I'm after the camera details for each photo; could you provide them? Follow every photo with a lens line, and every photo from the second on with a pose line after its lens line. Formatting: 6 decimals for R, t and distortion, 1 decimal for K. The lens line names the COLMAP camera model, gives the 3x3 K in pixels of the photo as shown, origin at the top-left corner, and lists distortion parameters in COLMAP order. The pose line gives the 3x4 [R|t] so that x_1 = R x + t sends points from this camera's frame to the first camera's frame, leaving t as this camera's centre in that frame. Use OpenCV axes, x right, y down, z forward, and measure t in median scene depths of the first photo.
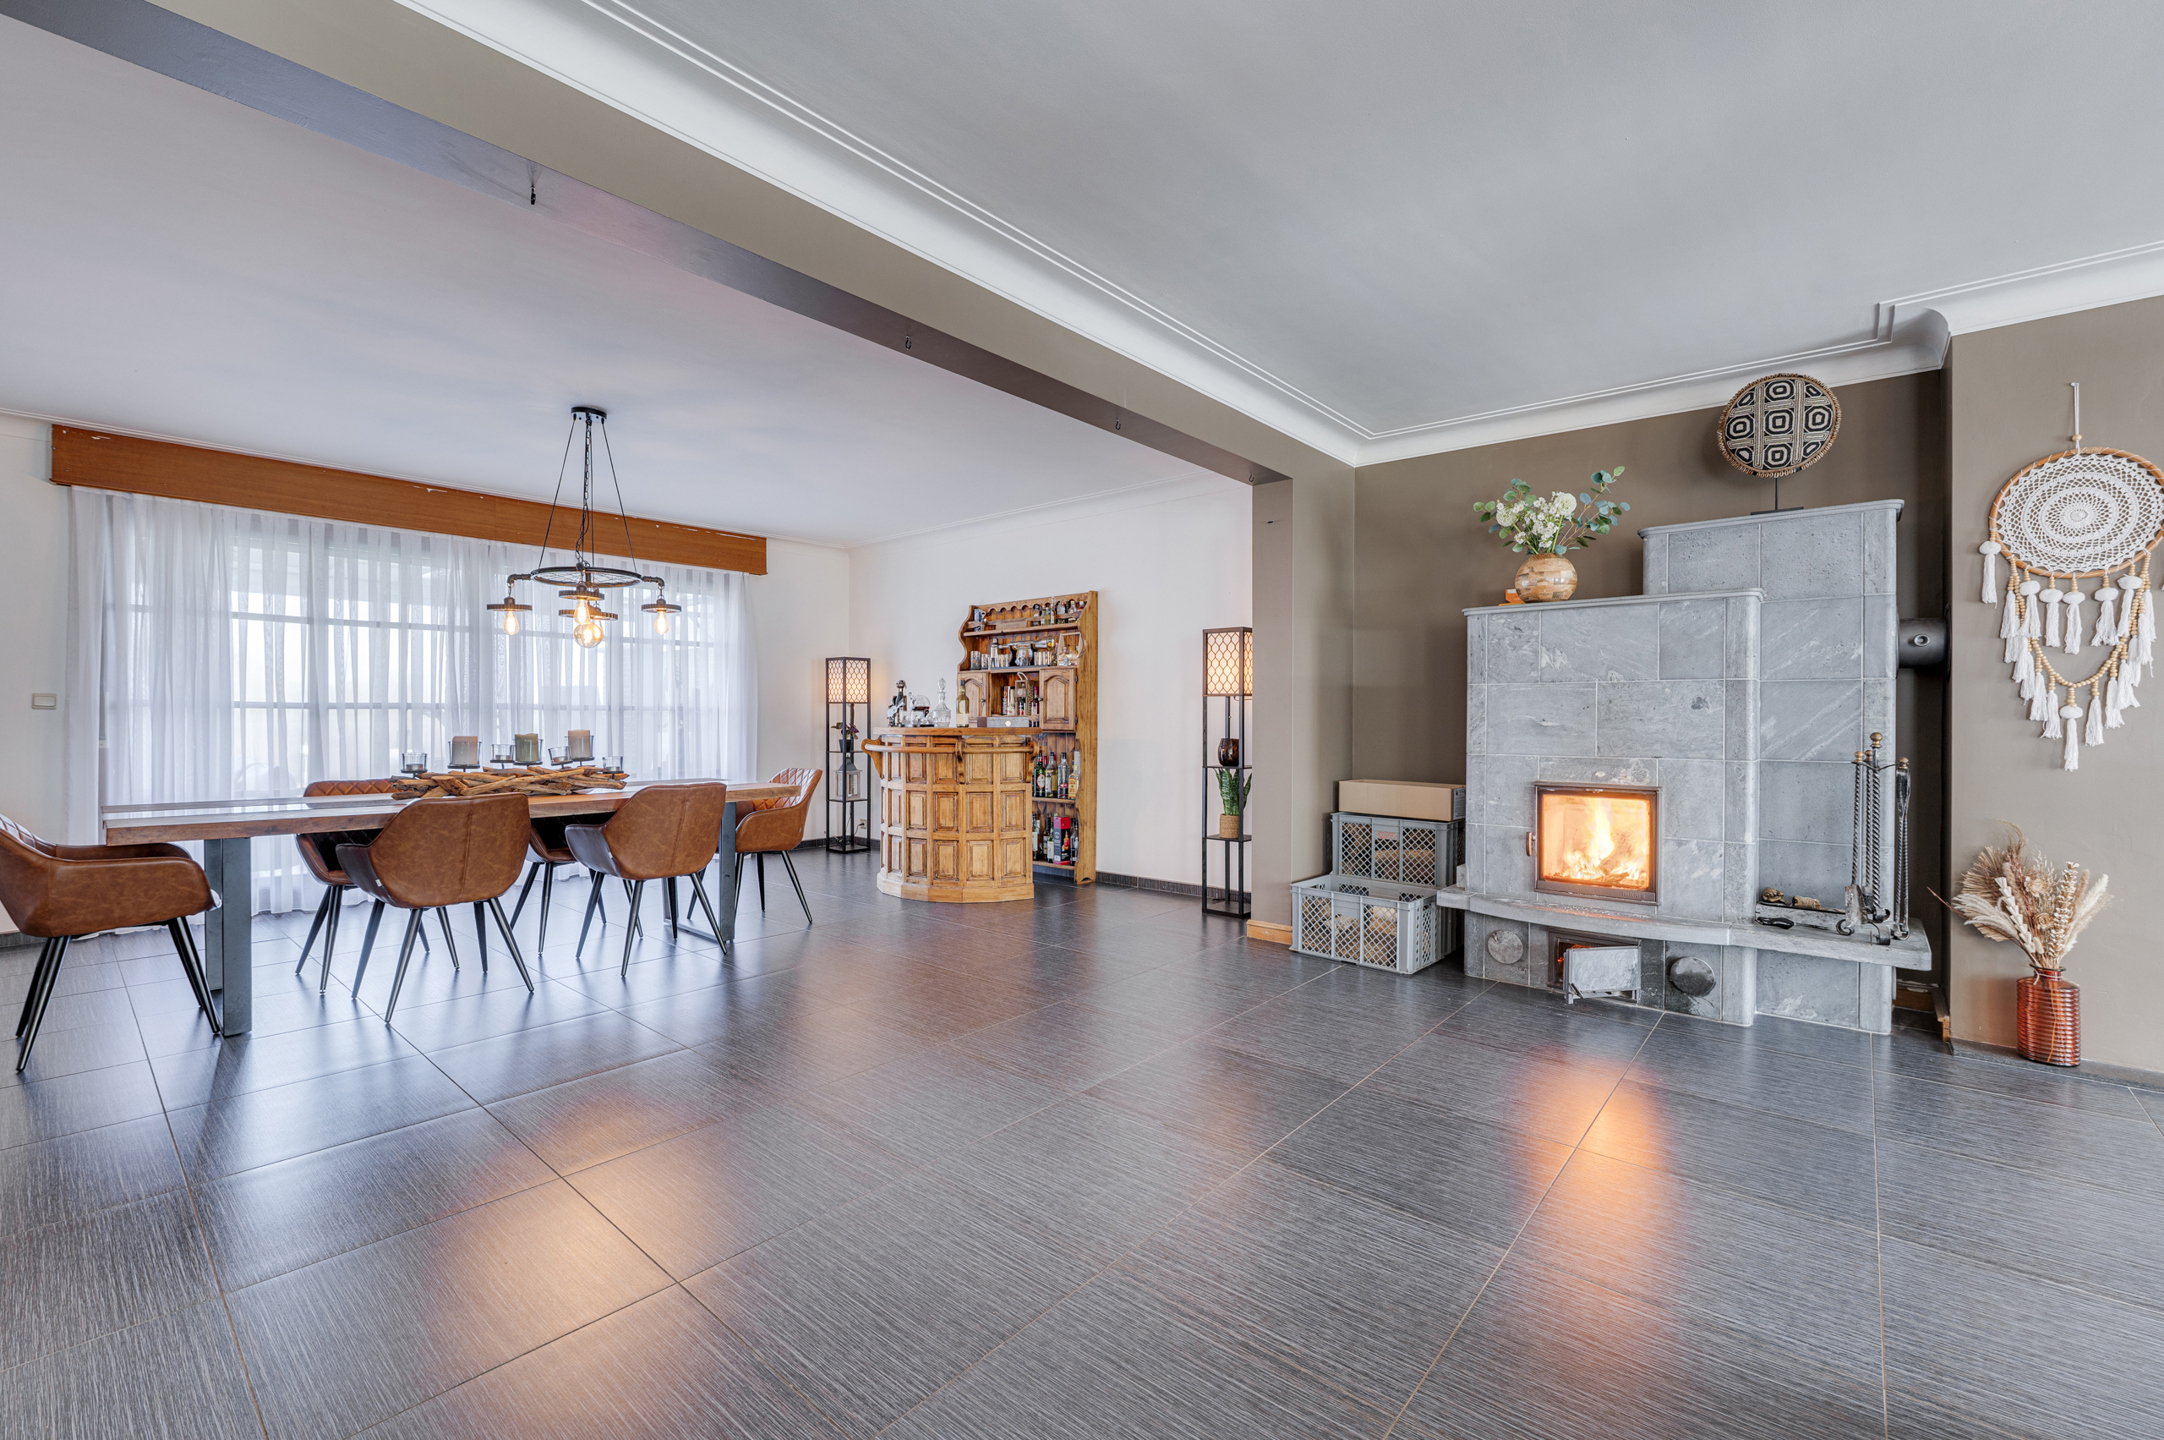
lens RADIAL K [[892.1, 0, 1116.4], [0, 892.1, 716.1], [0, 0, 1]] dist [-0.000048, -0.000043]
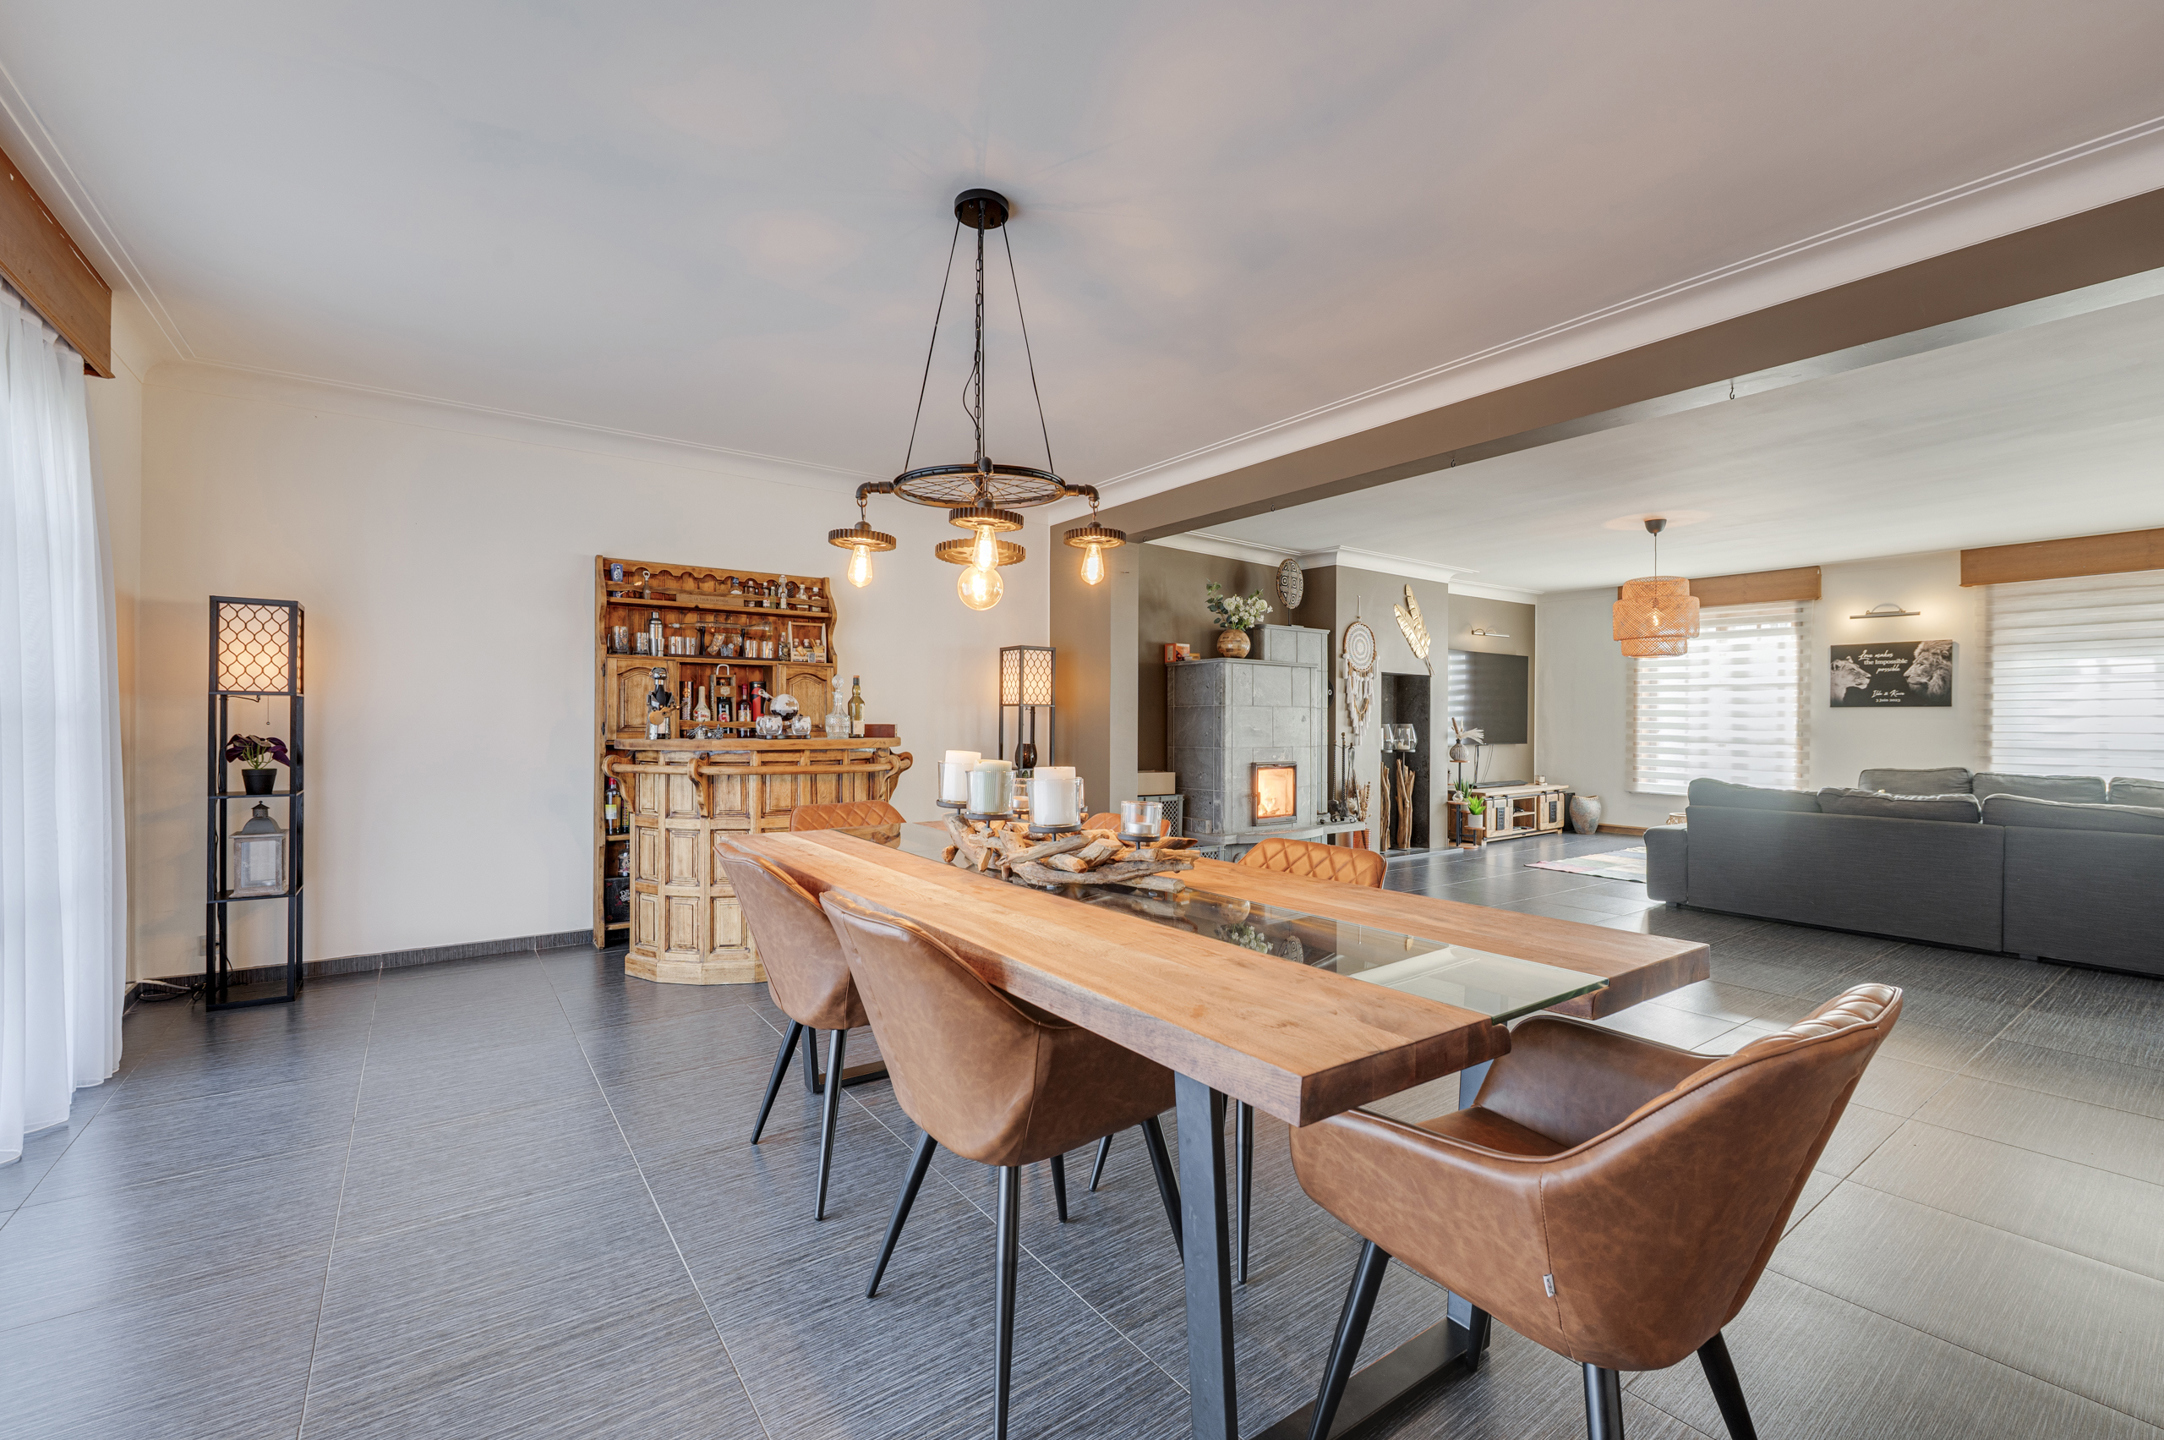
lens RADIAL K [[897.1, 0, 1082.0], [0, 897.1, 720.0], [0, 0, 1]] dist [-0.032275, -0.000046]
pose [[0.264260, 0.010276, 0.964397, -1.316785], [0.000955, 0.999940, -0.010916, 0.009638], [-0.964451, 0.003805, 0.264234, 0.886390]]
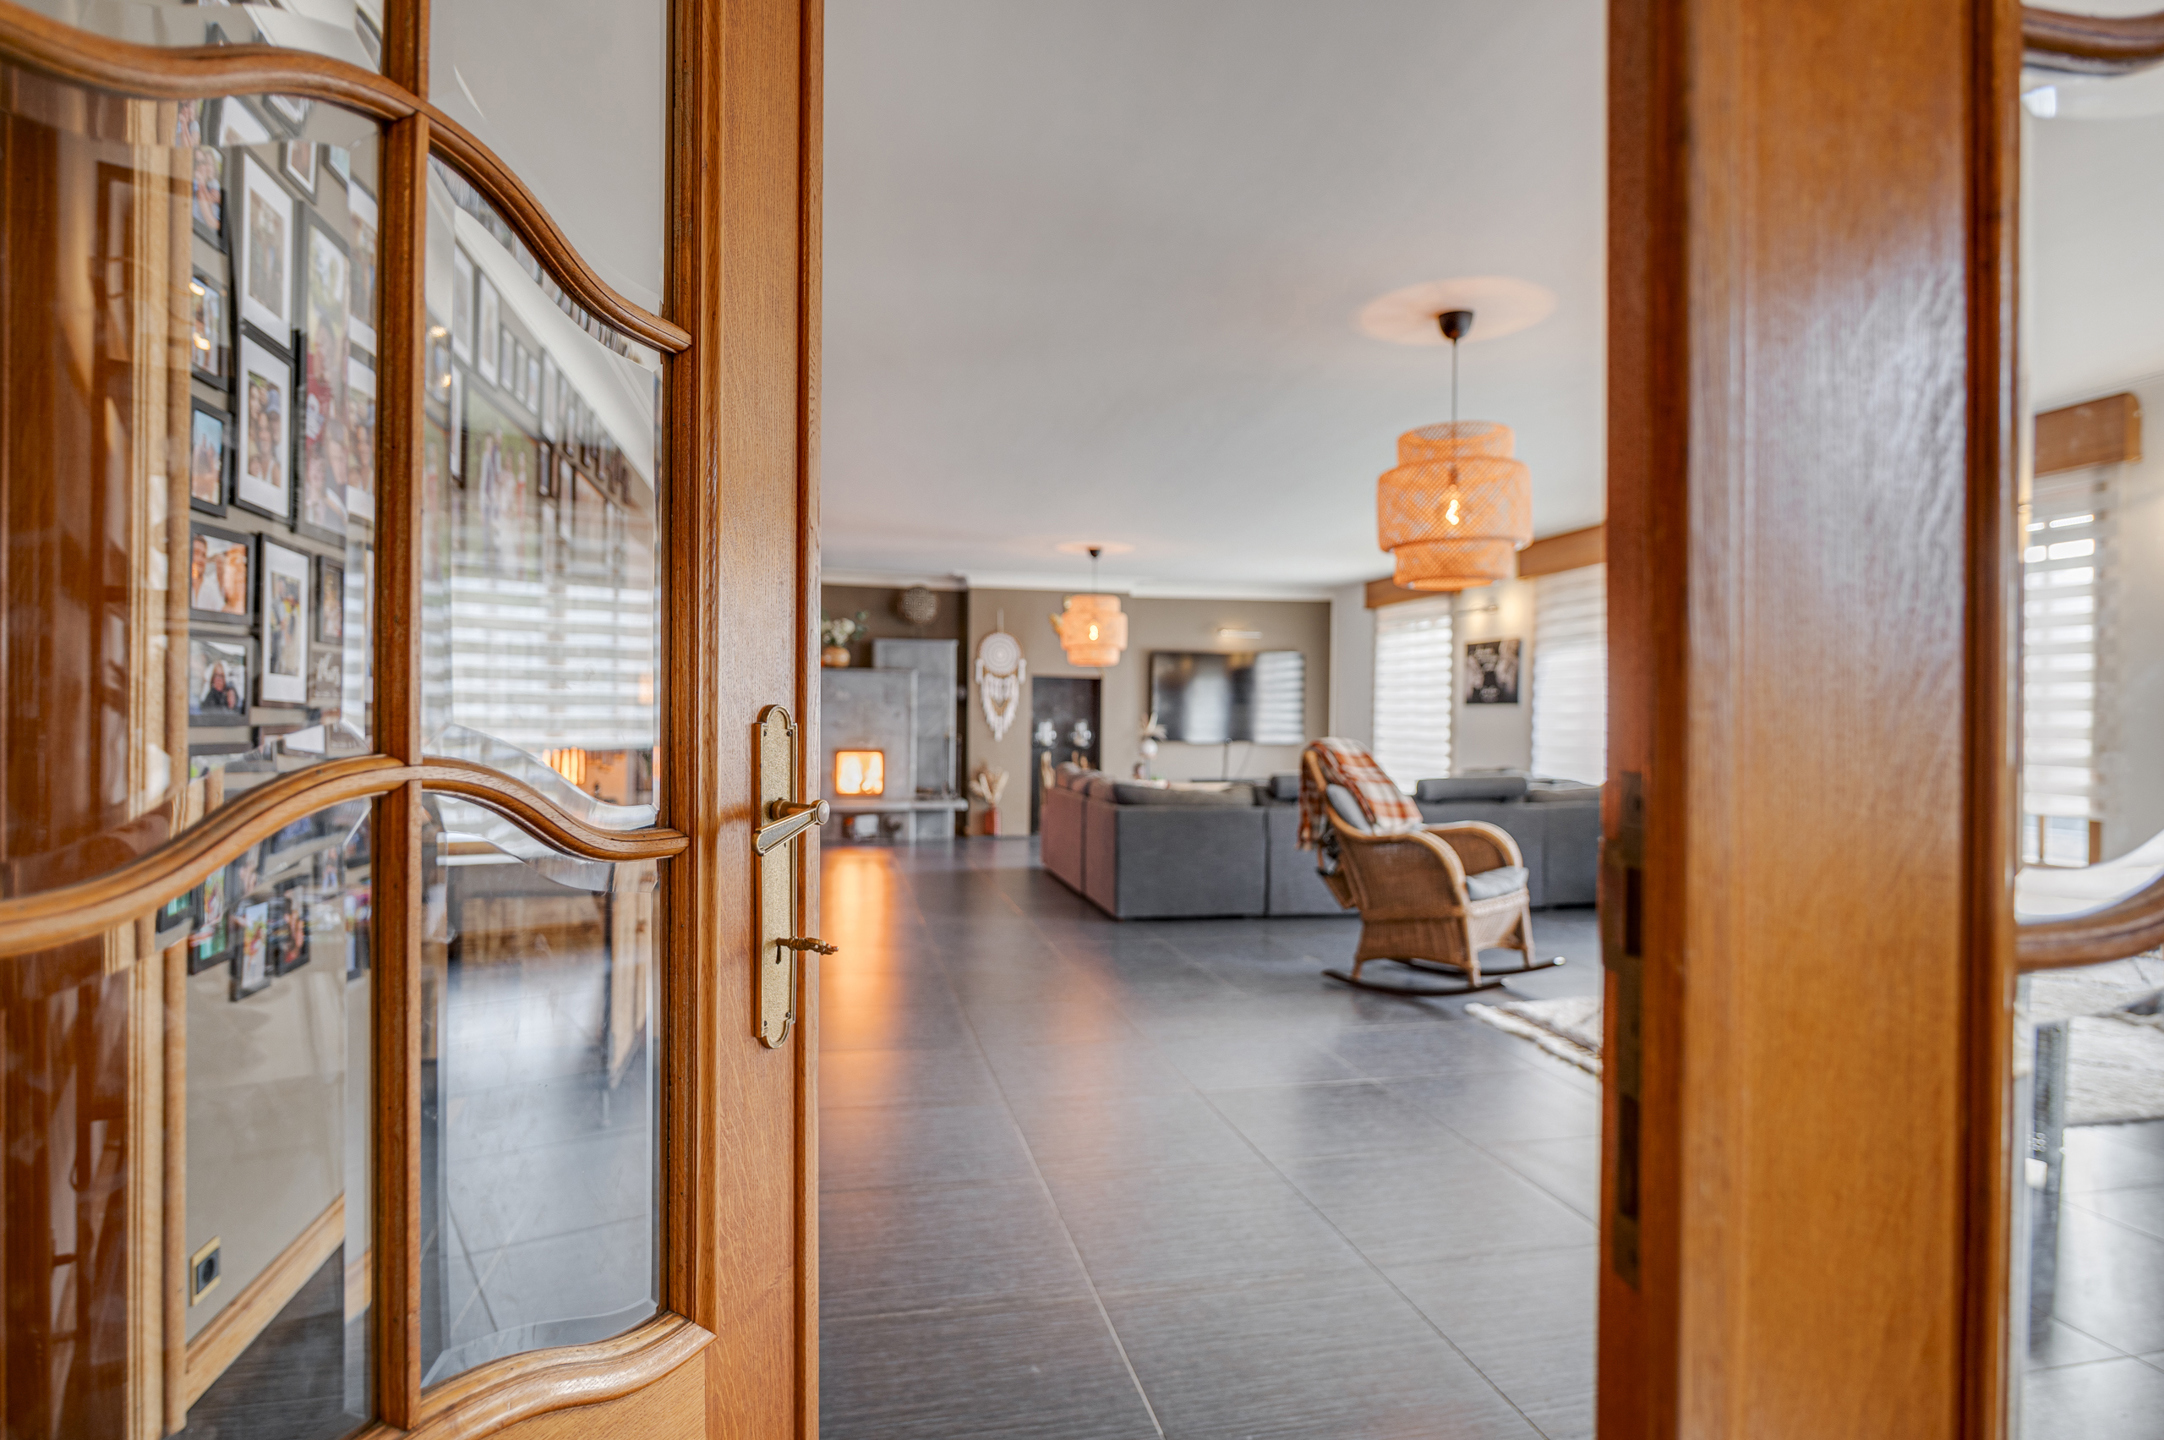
lens RADIAL K [[1141.5, 0, 1094.0], [0, 1141.5, 721.2], [0, 0, 1]] dist [-0.002037, -0.000349]
pose [[0.603278, 0.008974, 0.797481, -1.458646], [-0.007677, 0.999956, -0.005445, 0.015584], [-0.797494, -0.002837, 0.603320, -1.276114]]
